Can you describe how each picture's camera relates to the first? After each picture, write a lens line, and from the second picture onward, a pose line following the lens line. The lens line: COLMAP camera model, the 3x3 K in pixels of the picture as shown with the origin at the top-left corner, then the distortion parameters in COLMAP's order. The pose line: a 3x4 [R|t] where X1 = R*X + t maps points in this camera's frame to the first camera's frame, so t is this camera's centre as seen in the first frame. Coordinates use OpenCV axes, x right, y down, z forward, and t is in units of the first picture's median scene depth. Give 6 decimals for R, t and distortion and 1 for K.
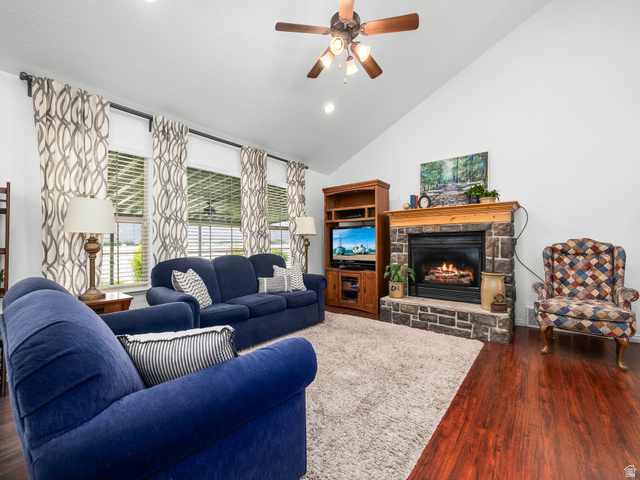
lens RADIAL K [[267.8, 0, 319.5], [0, 267.8, 238.0], [0, 0, 1]] dist [-0.014484, -0.000330]
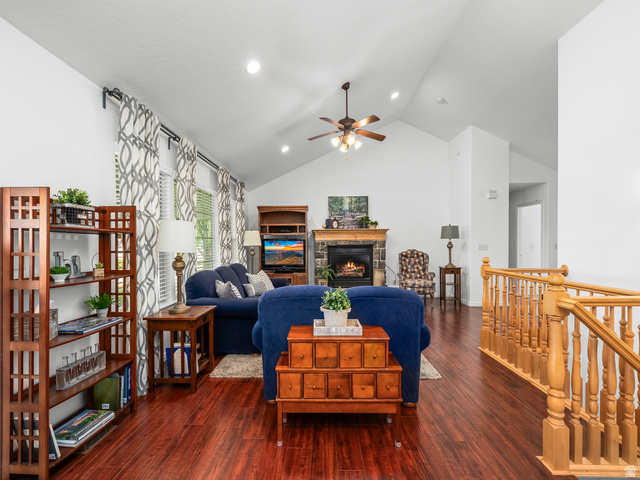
lens RADIAL K [[267.8, 0, 320.2], [0, 267.8, 244.1], [0, 0, 1]] dist [-0.014484, -0.000330]
pose [[0.788344, 0.000724, 0.615235, -0.669425], [-0.010404, 0.999872, 0.012154, -0.045425], [-0.615147, -0.015983, 0.788250, -0.143888]]
